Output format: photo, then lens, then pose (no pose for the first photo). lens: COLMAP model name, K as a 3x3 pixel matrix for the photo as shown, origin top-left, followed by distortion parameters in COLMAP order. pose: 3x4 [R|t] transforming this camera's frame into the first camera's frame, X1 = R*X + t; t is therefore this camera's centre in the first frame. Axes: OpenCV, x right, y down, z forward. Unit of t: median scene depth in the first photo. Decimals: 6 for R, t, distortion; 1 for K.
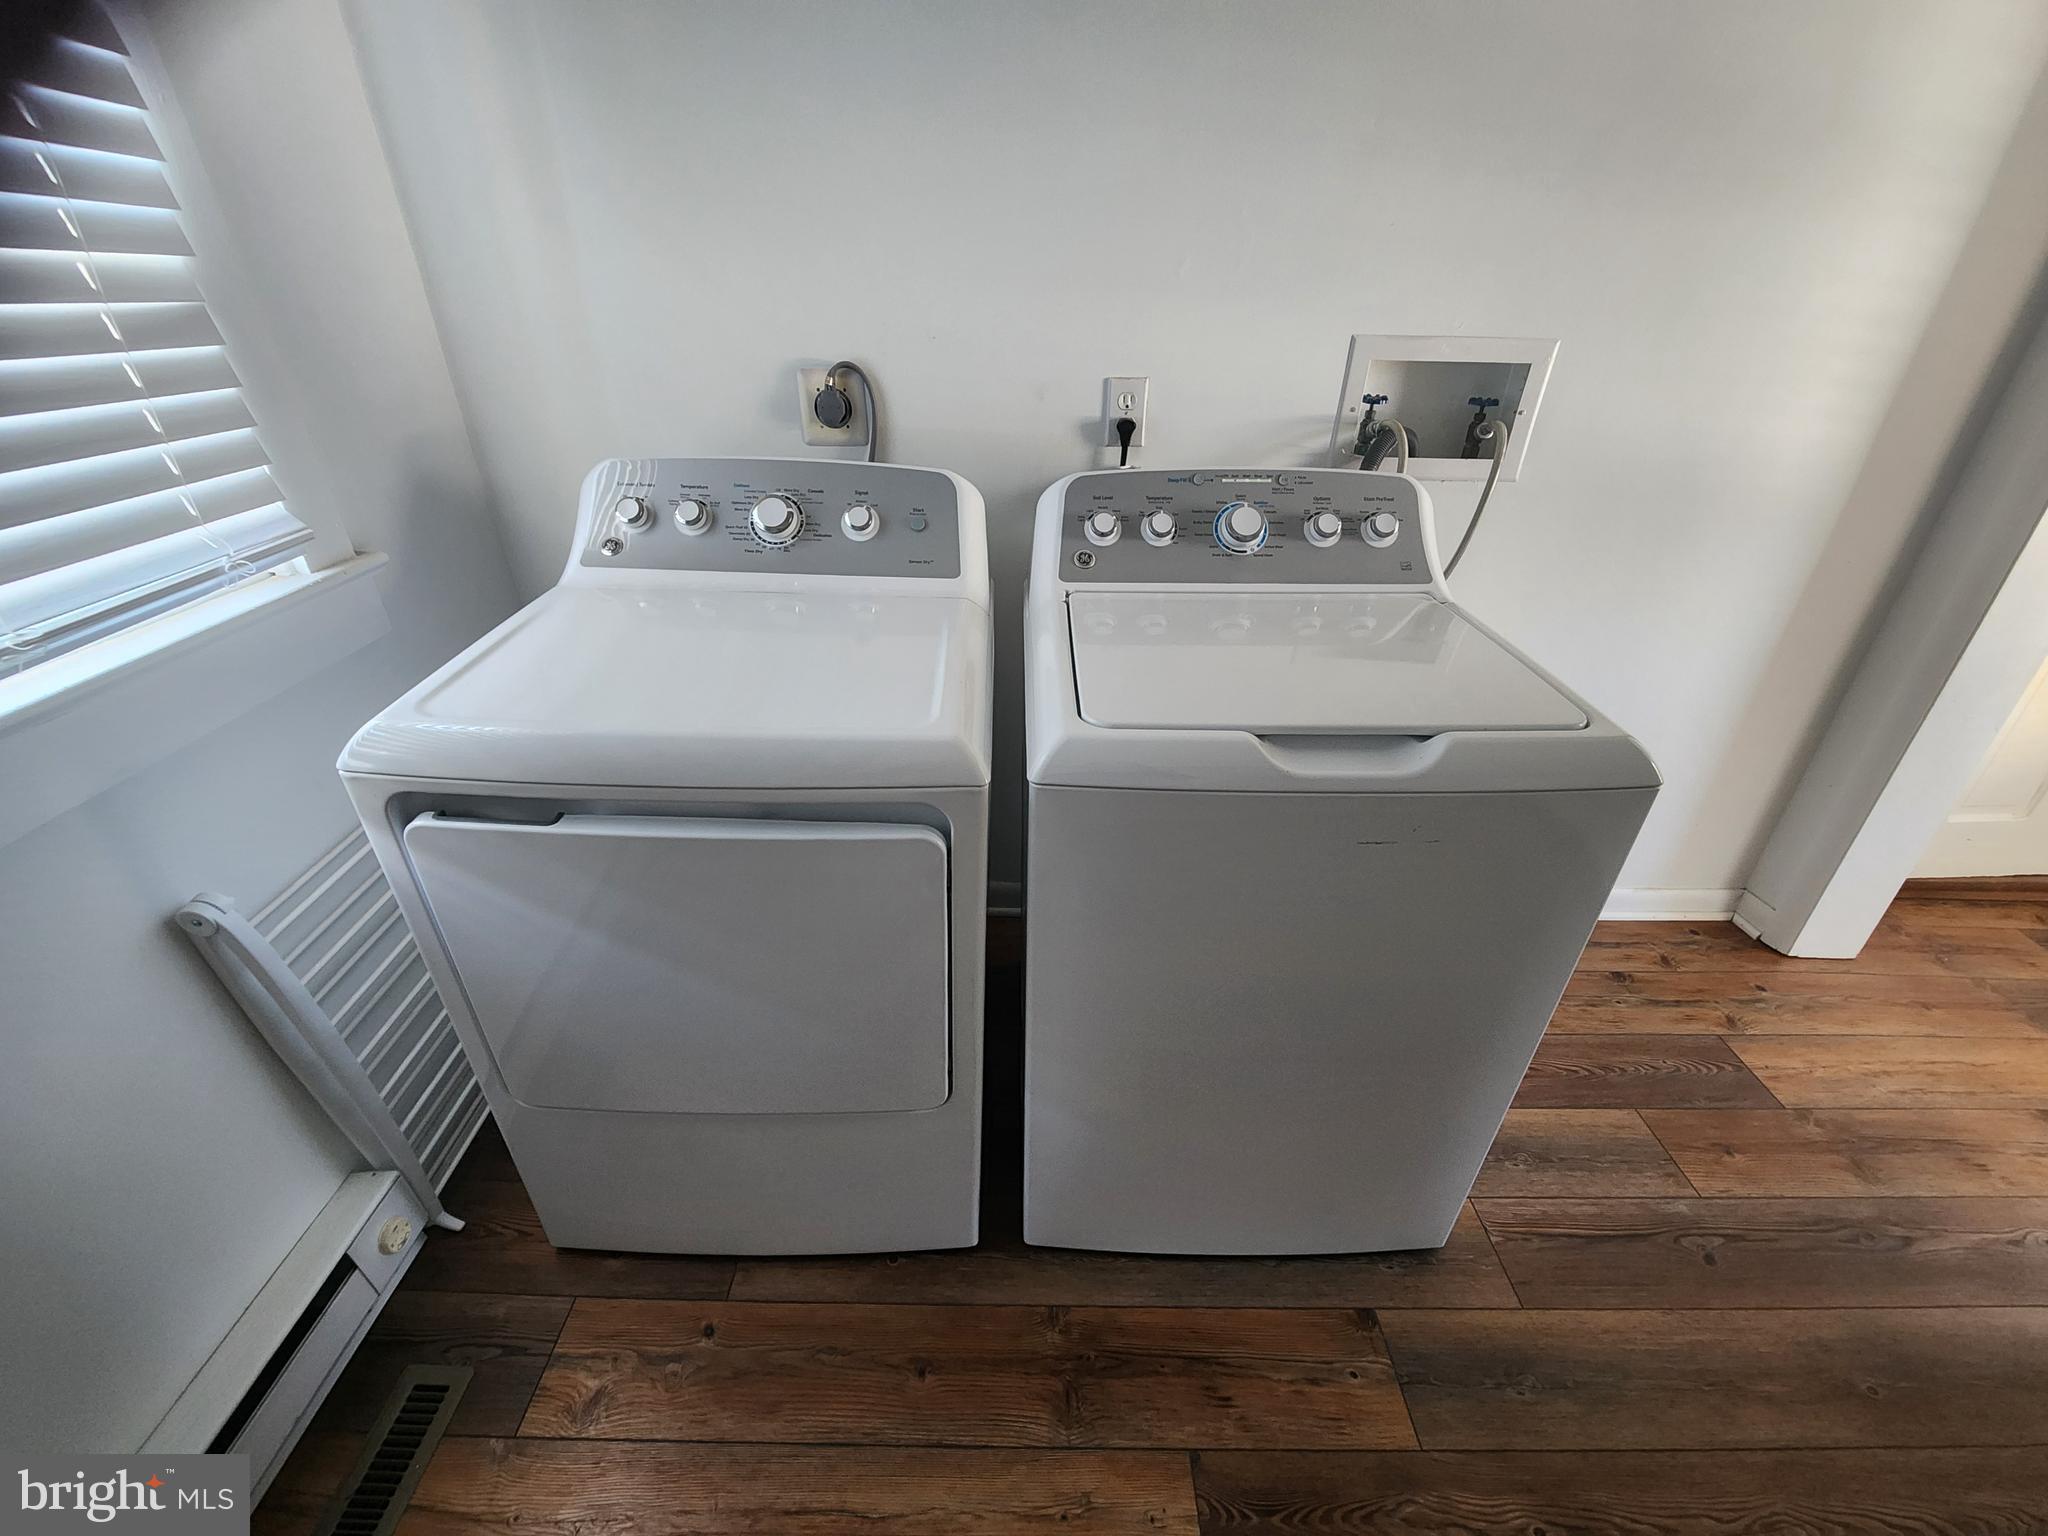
lens RADIAL K [[841.7, 0, 1016.2], [0, 841.7, 771.0], [0, 0, 1]] dist [0.003718, 0.000086]
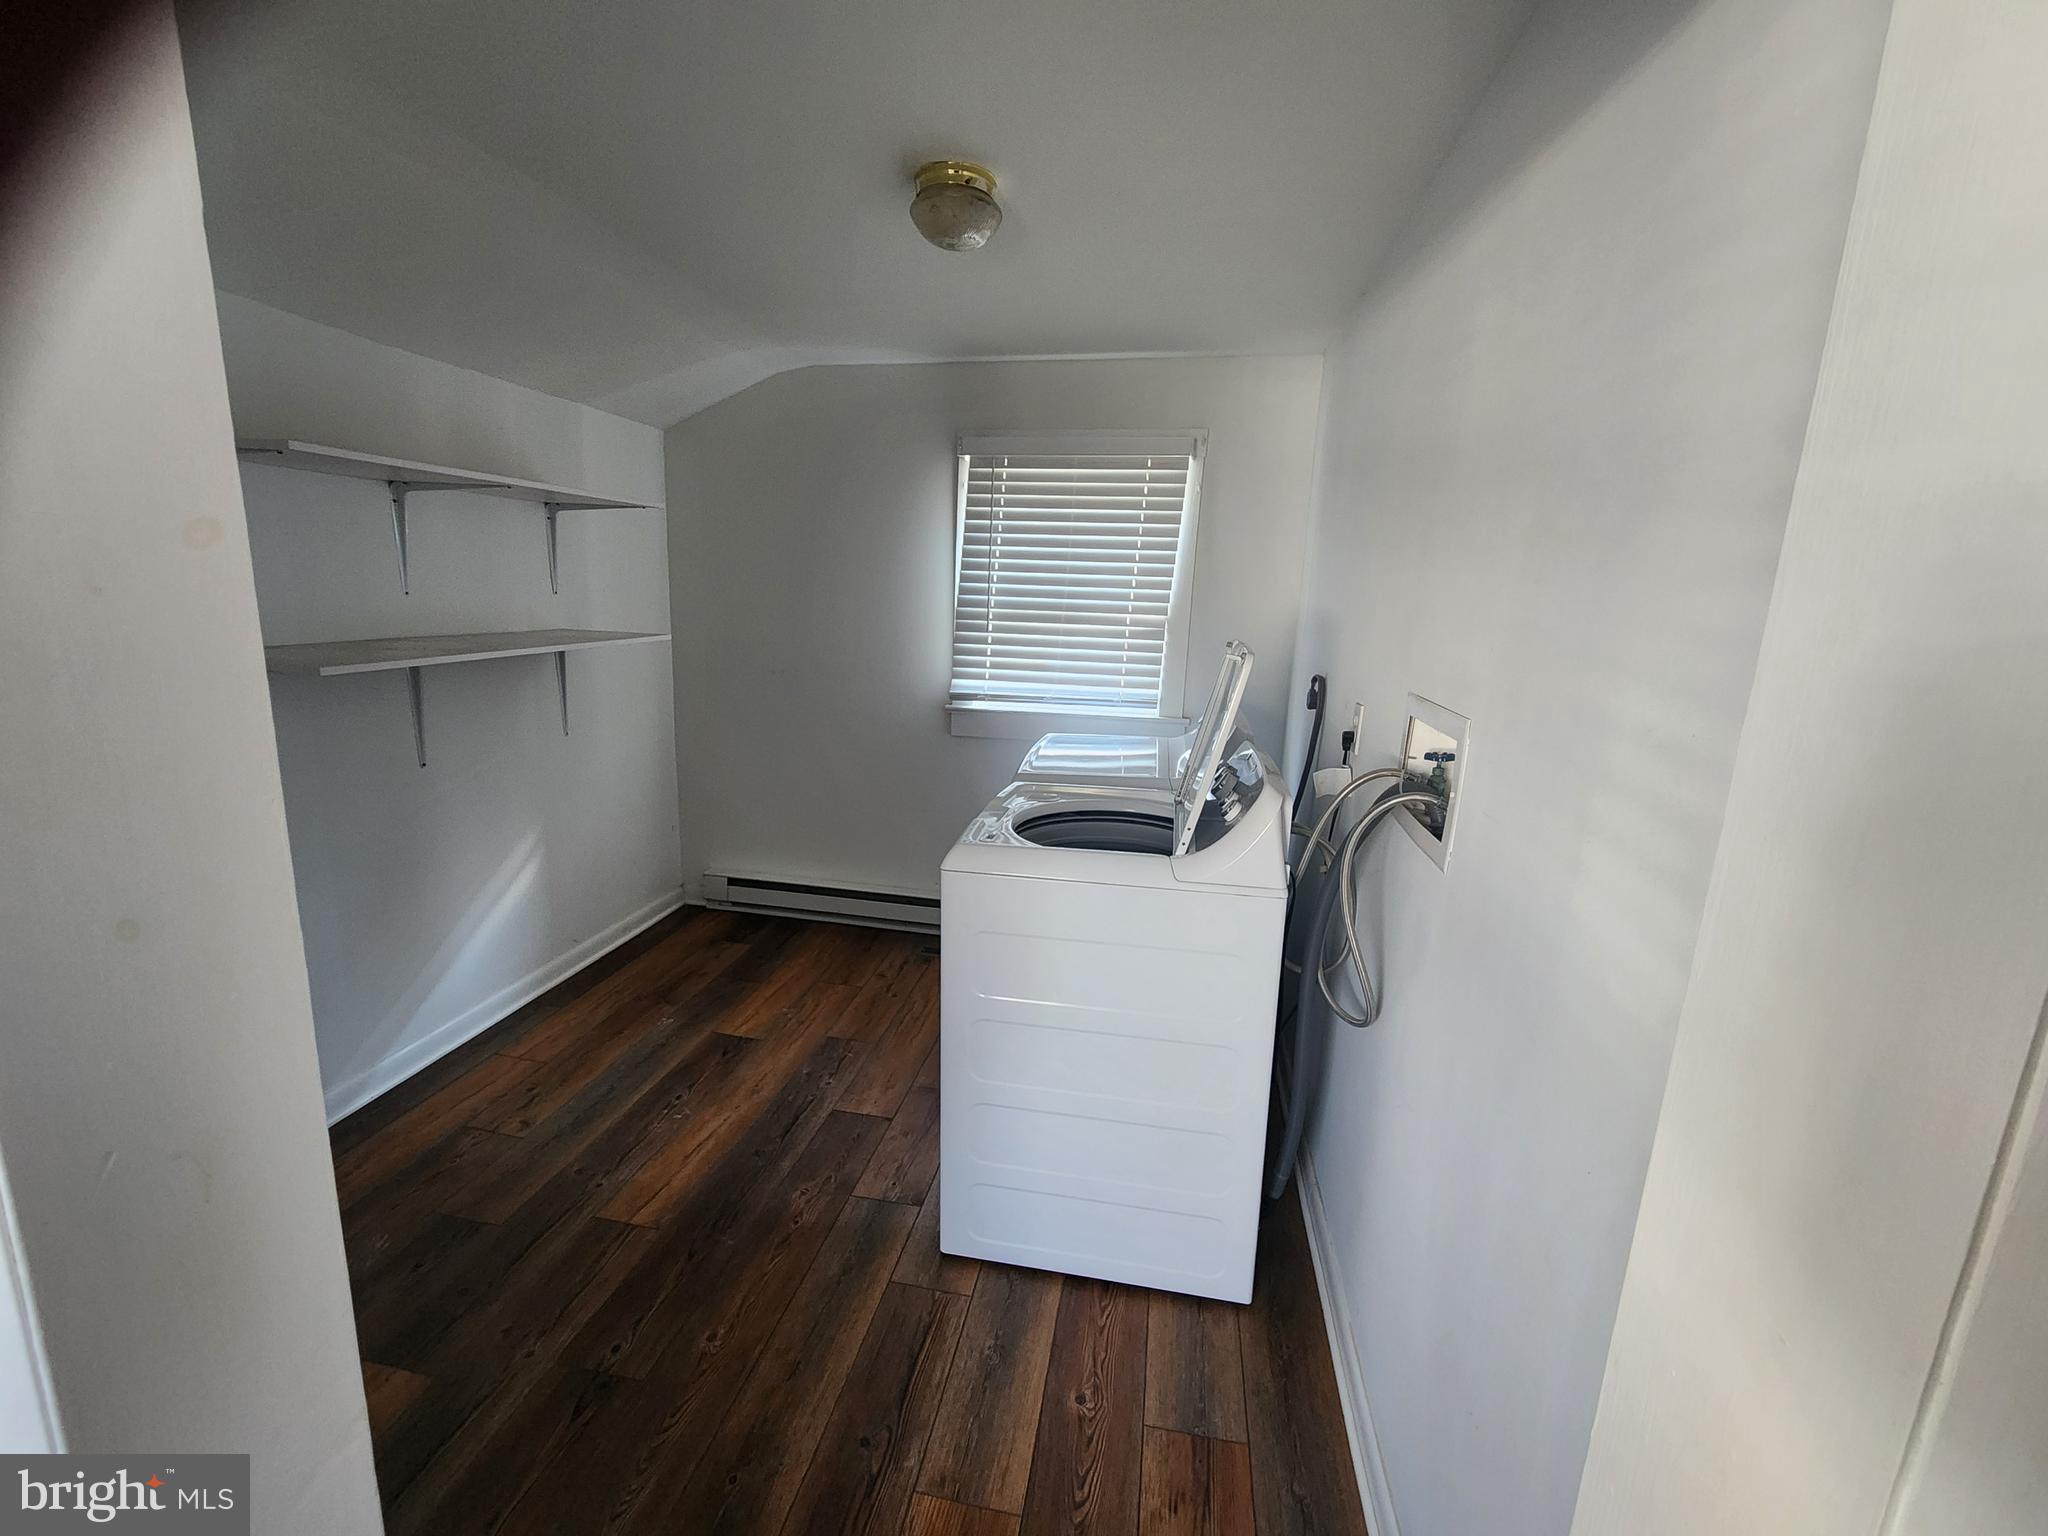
lens RADIAL K [[841.7, 0, 1023.0], [0, 841.7, 765.5], [0, 0, 1]] dist [0.003718, 0.000086]
pose [[-0.182751, 0.179365, -0.966659, 1.781298], [-0.531873, 0.808882, 0.250642, -0.513714], [0.826870, 0.559945, -0.052425, 0.802133]]
